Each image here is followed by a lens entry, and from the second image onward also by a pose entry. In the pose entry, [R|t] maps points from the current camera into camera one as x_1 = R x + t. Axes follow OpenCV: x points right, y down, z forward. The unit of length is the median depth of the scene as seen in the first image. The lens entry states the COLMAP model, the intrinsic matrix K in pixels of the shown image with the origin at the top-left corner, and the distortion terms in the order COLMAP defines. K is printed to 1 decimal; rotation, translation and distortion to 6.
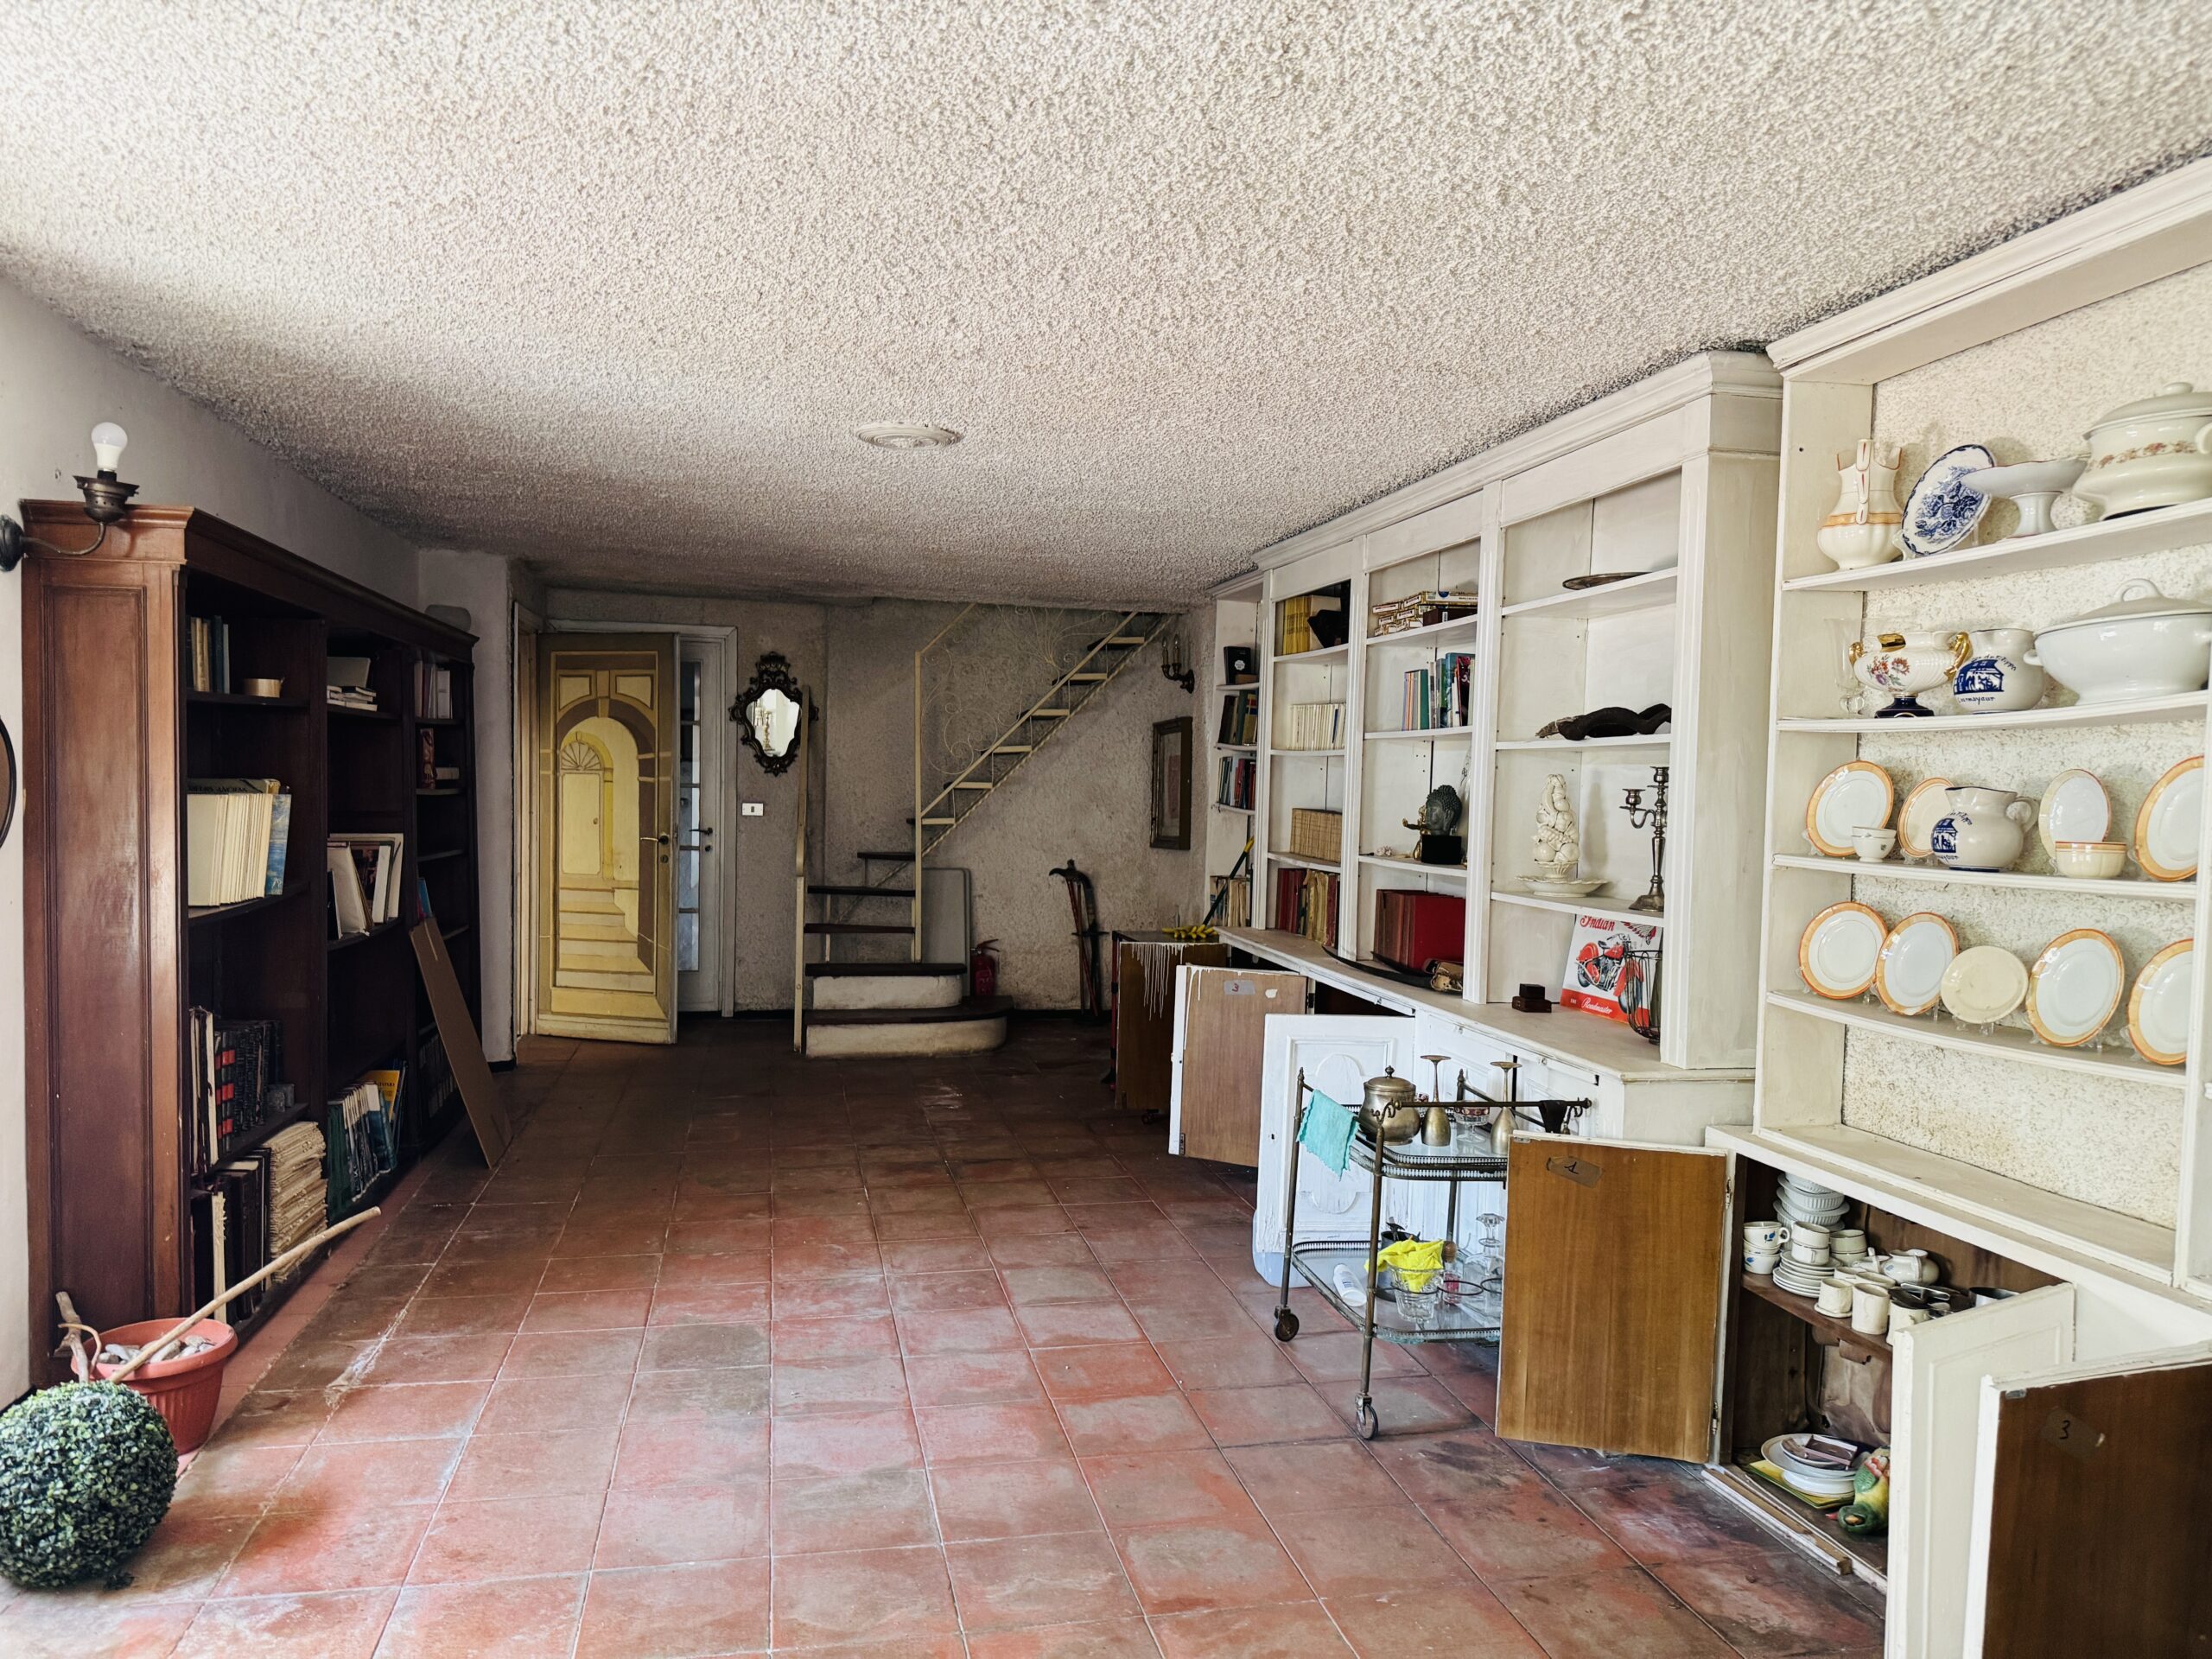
lens RADIAL K [[1513.7, 0, 1096.7], [0, 1513.7, 815.6], [0, 0, 1]] dist [0.161218, -0.290768]
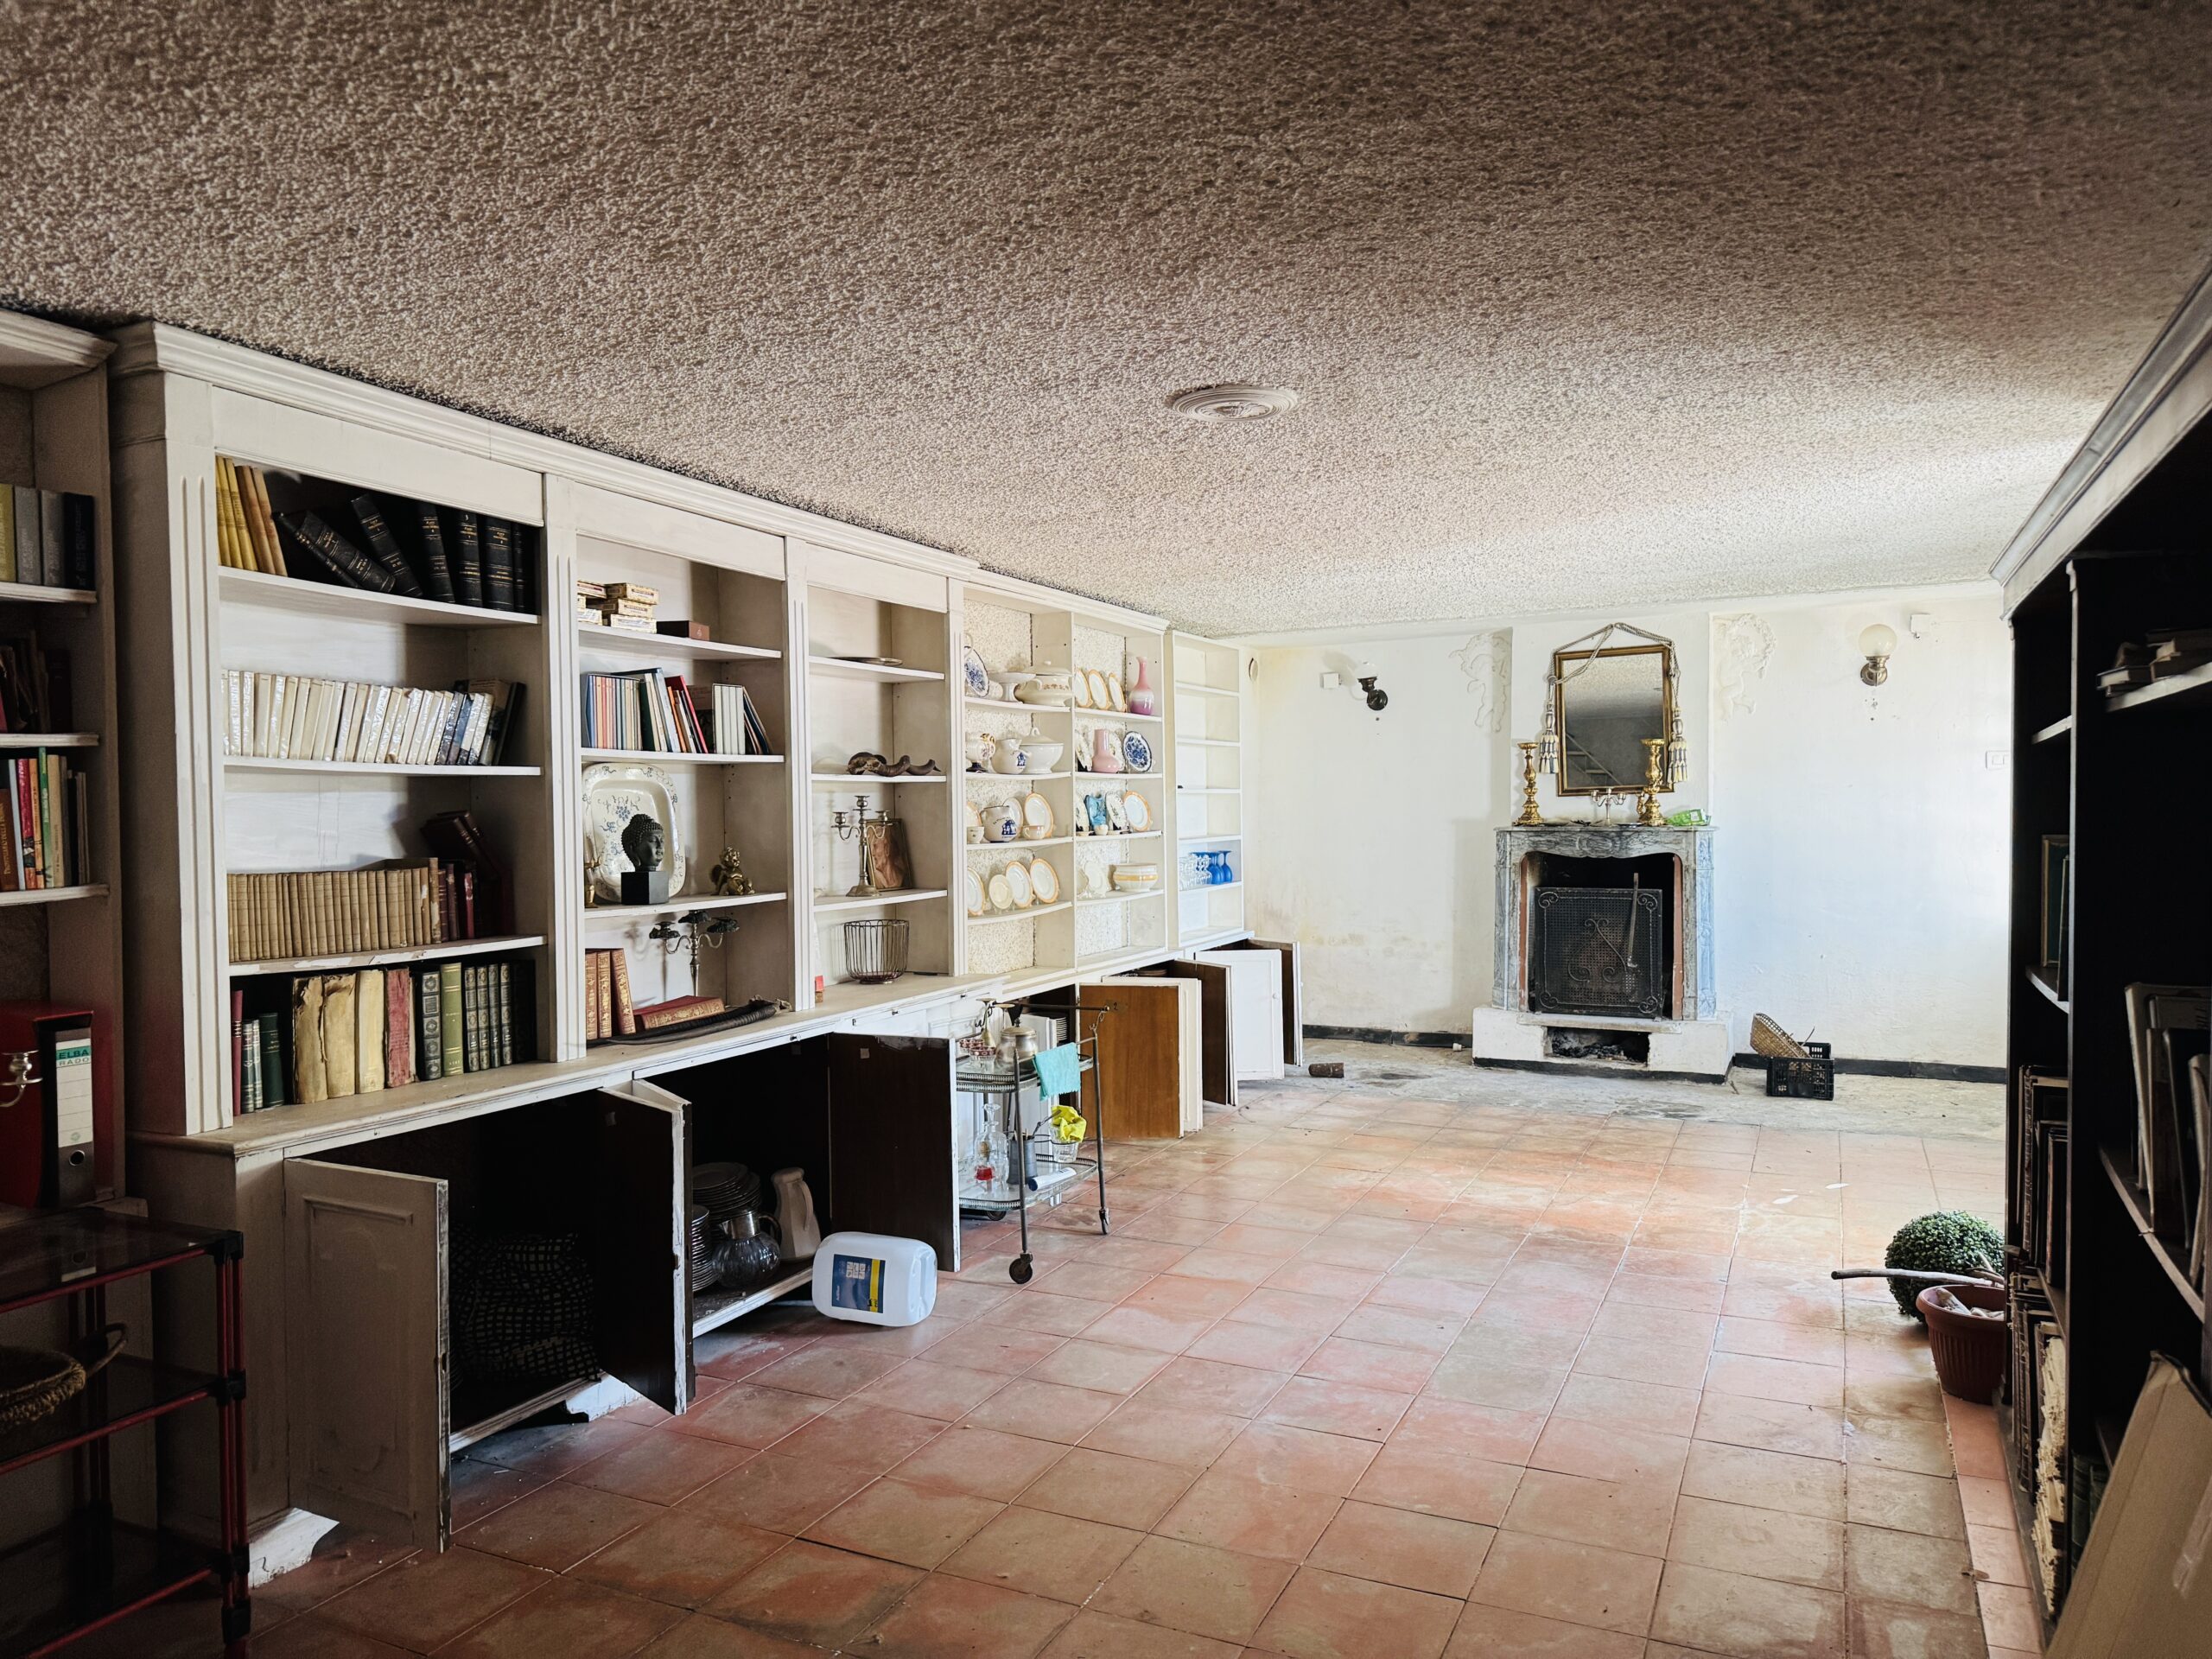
lens RADIAL K [[1513.7, 0, 1096.7], [0, 1513.7, 815.6], [0, 0, 1]] dist [0.161218, -0.290768]
pose [[-0.792430, -0.024201, 0.609483, -0.607200], [0.002845, 0.999055, 0.043368, -0.066555], [-0.609957, 0.036100, -0.791612, 1.806824]]
